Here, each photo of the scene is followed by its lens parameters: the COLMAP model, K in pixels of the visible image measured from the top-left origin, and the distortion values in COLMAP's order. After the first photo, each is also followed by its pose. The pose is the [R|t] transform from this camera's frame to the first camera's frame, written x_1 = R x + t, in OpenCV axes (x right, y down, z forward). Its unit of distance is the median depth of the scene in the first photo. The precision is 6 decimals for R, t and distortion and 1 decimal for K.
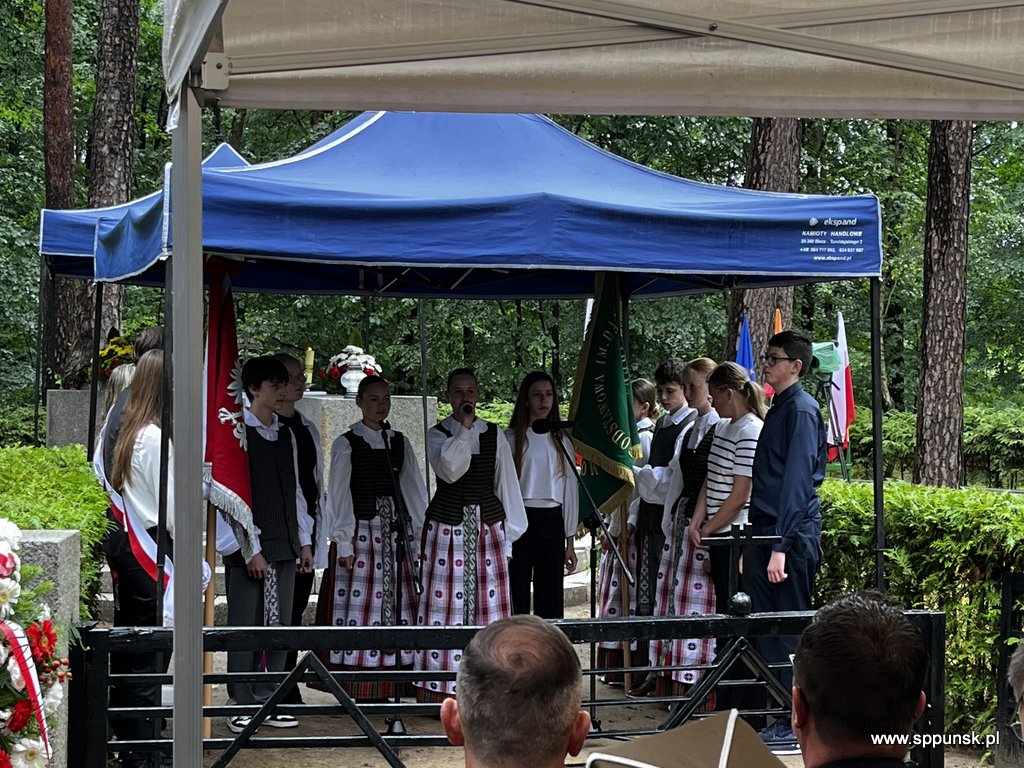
lens RADIAL K [[1842.1, 0, 513.2], [0, 1842.1, 382.1], [0, 0, 1]] dist [0.173843, 0.000000]
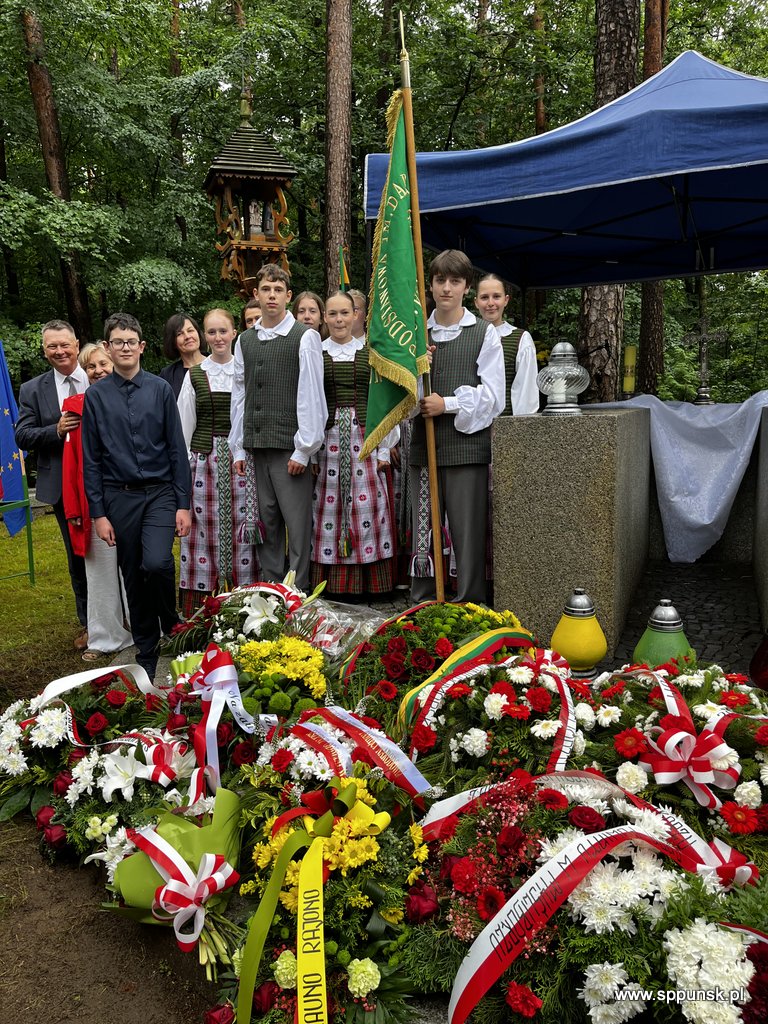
lens RADIAL K [[775.3, 0, 378.2], [0, 775.3, 517.4], [0, 0, 1]] dist [0.061884, -0.078943]
pose [[0.773520, 0.054120, -0.631457, -0.094225], [0.034403, 0.991293, 0.127103, 0.011149], [0.632838, -0.120041, 0.764923, 1.300978]]
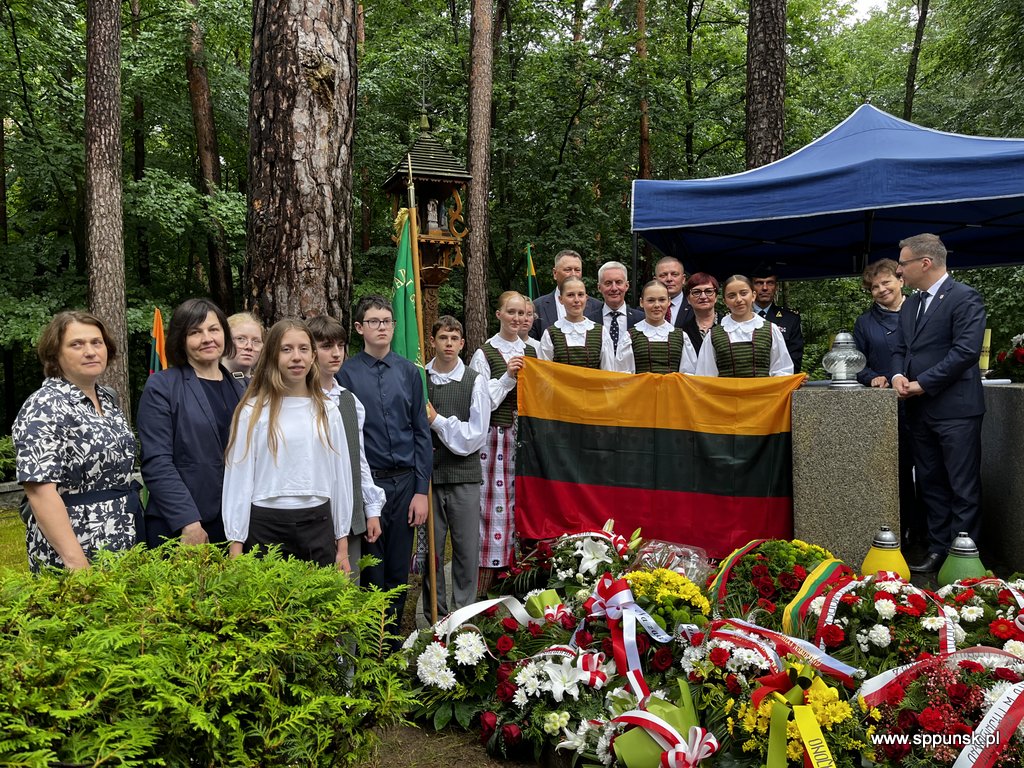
lens RADIAL K [[775.3, 0, 519.6], [0, 775.3, 388.2], [0, 0, 1]] dist [0.061884, -0.078943]
pose [[0.827270, -0.028643, -0.561074, -0.163882], [0.029594, 0.999535, -0.007392, 0.010109], [0.561024, -0.010490, 0.827733, 1.143788]]
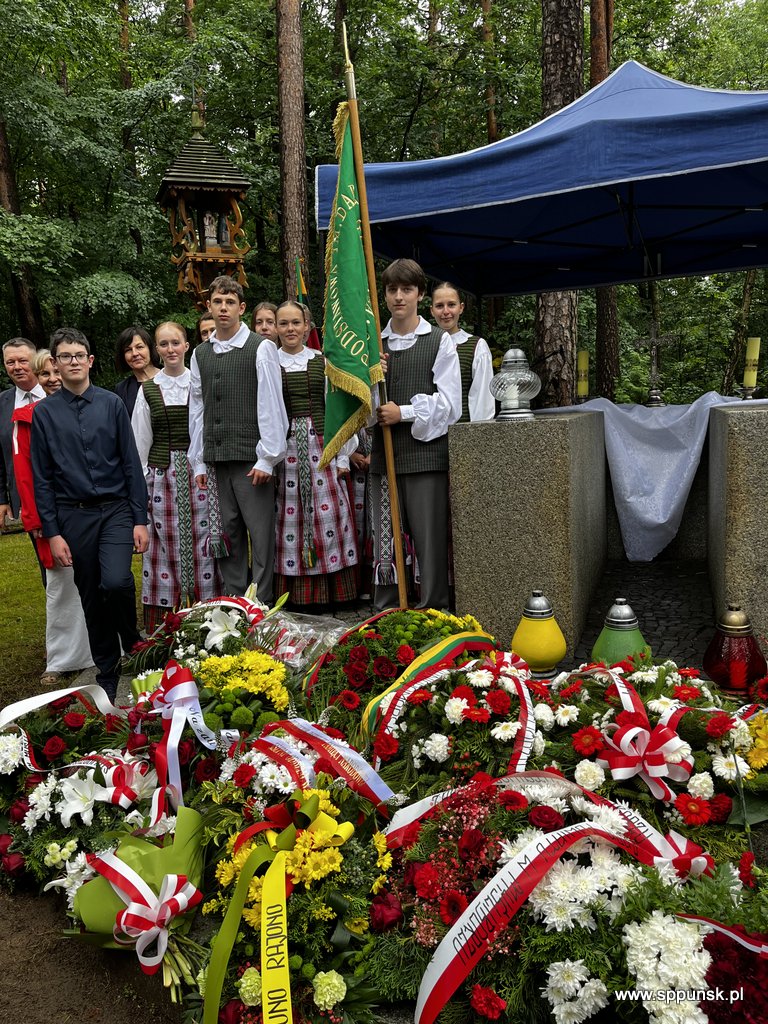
lens RADIAL K [[775.3, 0, 388.1], [0, 775.3, 518.6], [0, 0, 1]] dist [0.061884, -0.078943]
pose [[0.807007, 0.022537, -0.590111, -0.090145], [0.060037, 0.990963, 0.119949, 0.011285], [0.587482, -0.132228, 0.798361, 1.303355]]
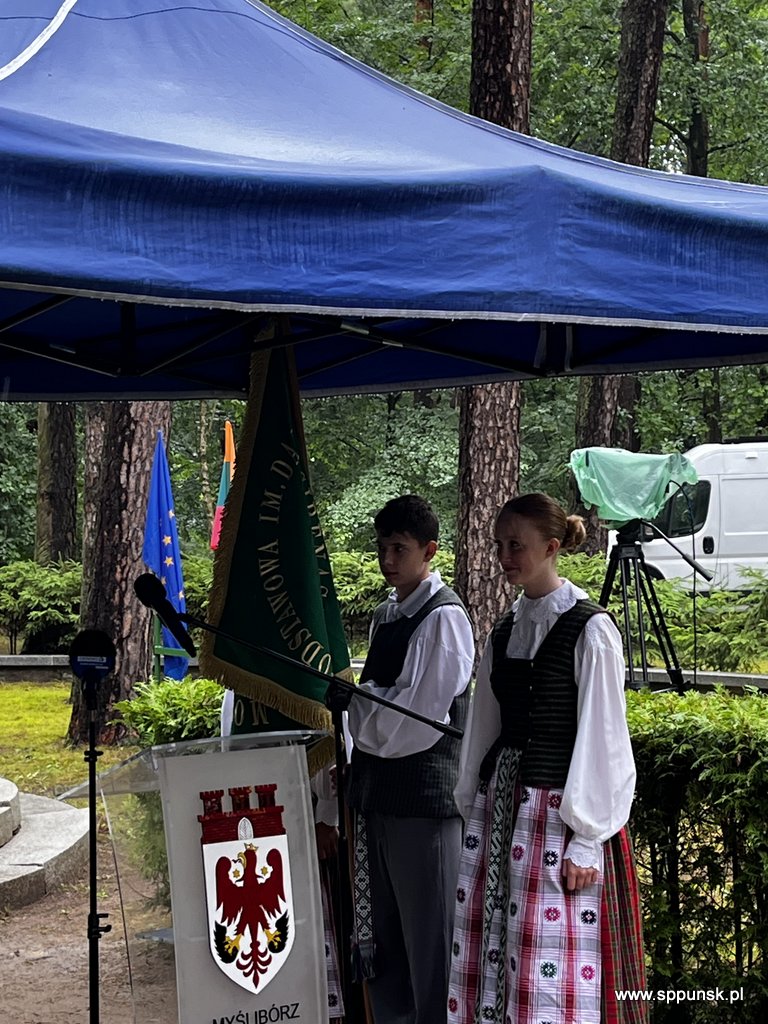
lens RADIAL K [[2236.1, 0, 375.2], [0, 2236.1, 520.9], [0, 0, 1]] dist [0.113455, 0.000000]
pose [[0.927319, -0.031056, 0.372981, -0.214282], [0.030893, 0.999502, 0.006417, -0.012441], [-0.372995, 0.005571, 0.927817, 0.407567]]
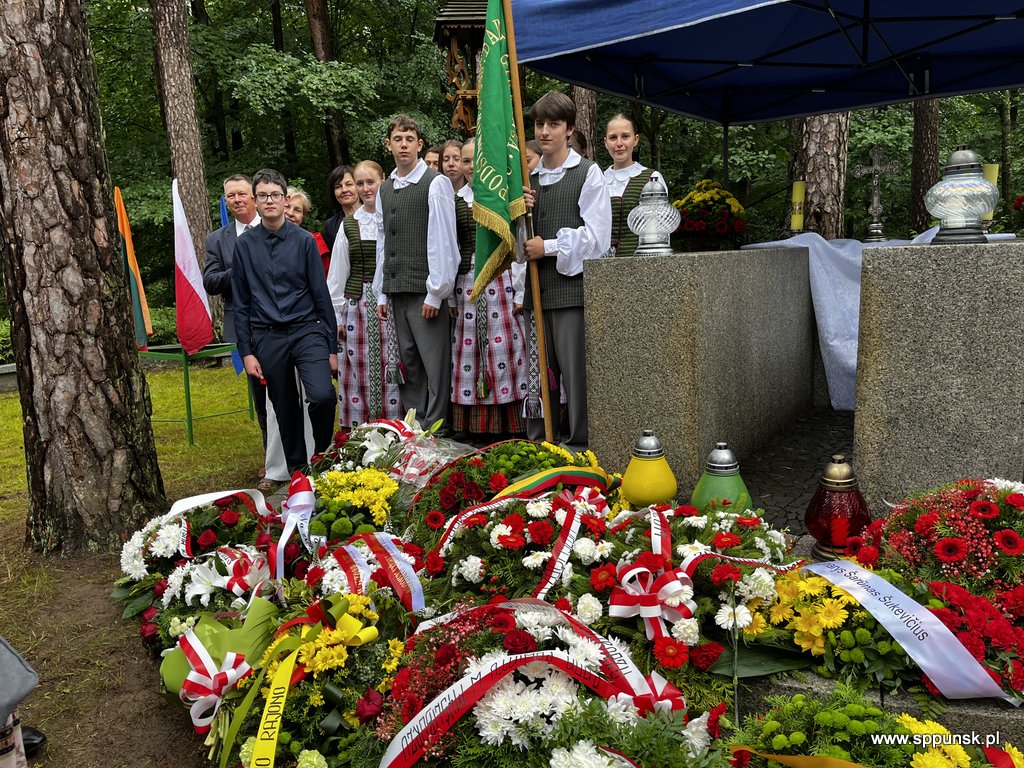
lens RADIAL K [[775.3, 0, 512.3], [0, 775.3, 390.1], [0, 0, 1]] dist [0.061884, -0.078943]
pose [[0.638025, 0.085972, -0.765201, -0.017214], [0.048820, 0.987232, 0.151623, 0.016794], [0.768466, -0.134097, 0.625682, 1.359032]]
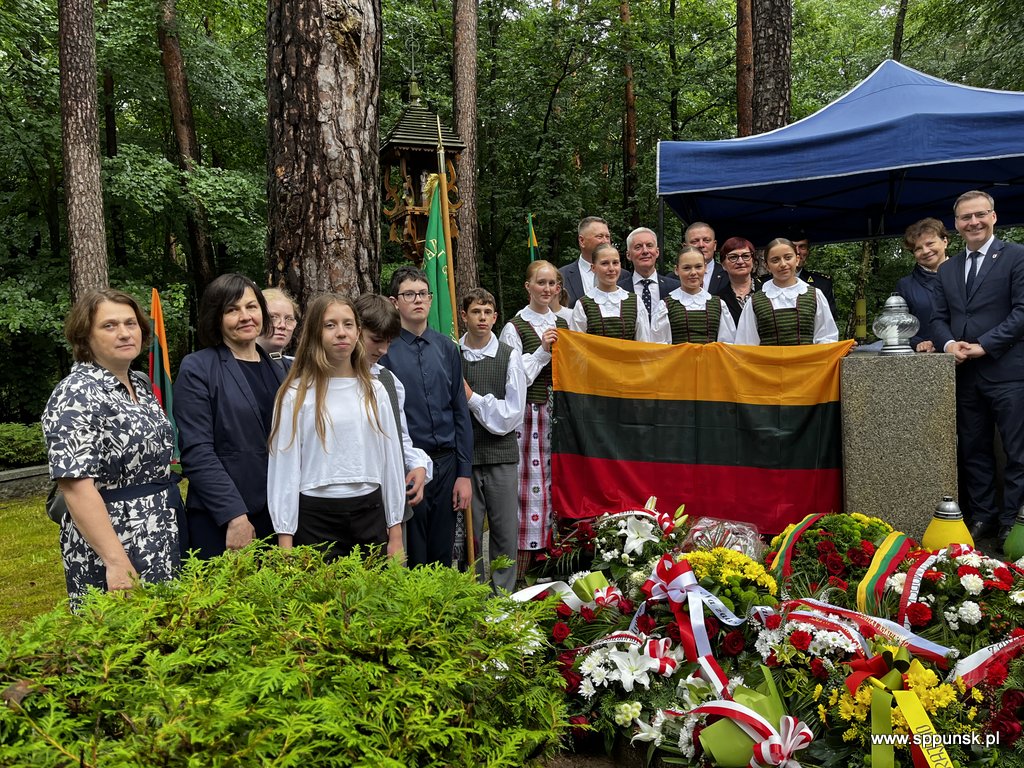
lens RADIAL K [[775.3, 0, 518.1], [0, 775.3, 388.8], [0, 0, 1]] dist [0.061884, -0.078943]
pose [[0.840548, -0.030974, -0.540850, -0.207020], [0.054084, 0.998174, 0.026888, 0.008407], [0.539030, -0.051852, 0.840689, 1.143806]]
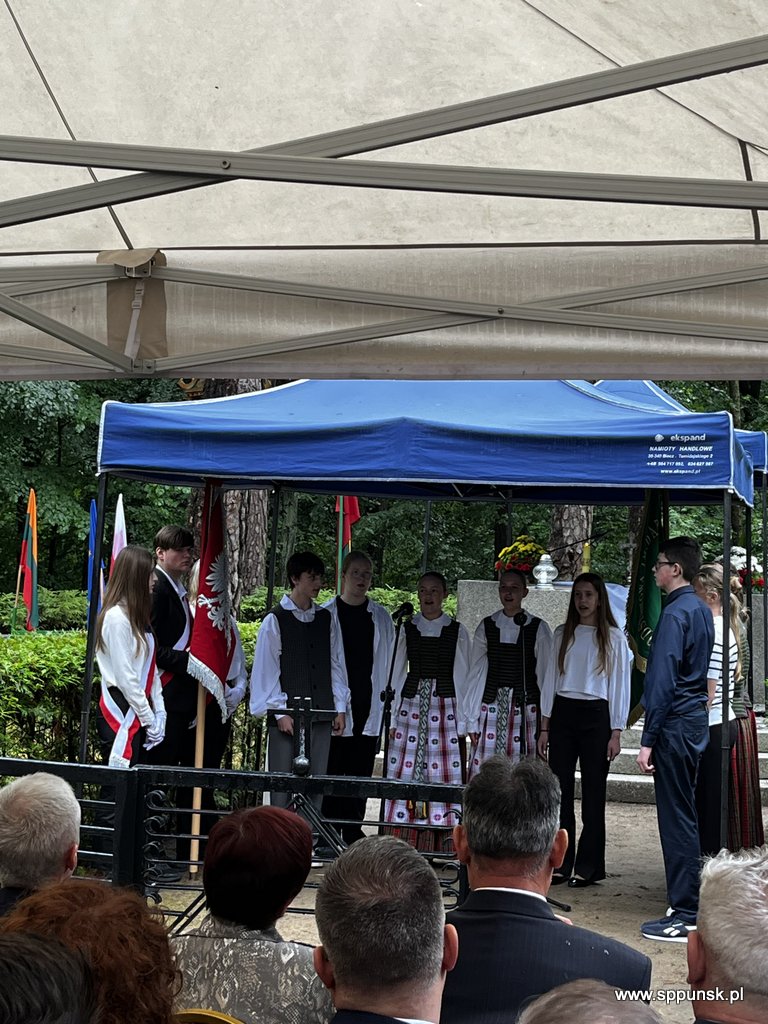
lens RADIAL K [[1787.8, 0, 384.3], [0, 1787.8, 513.9], [0, 0, 1]] dist [0.262524, 0.000000]
pose [[0.862201, 0.010009, -0.506468, 0.506695], [-0.028084, 0.999212, -0.028063, -0.007606], [0.505787, 0.038420, 0.861802, 0.014269]]
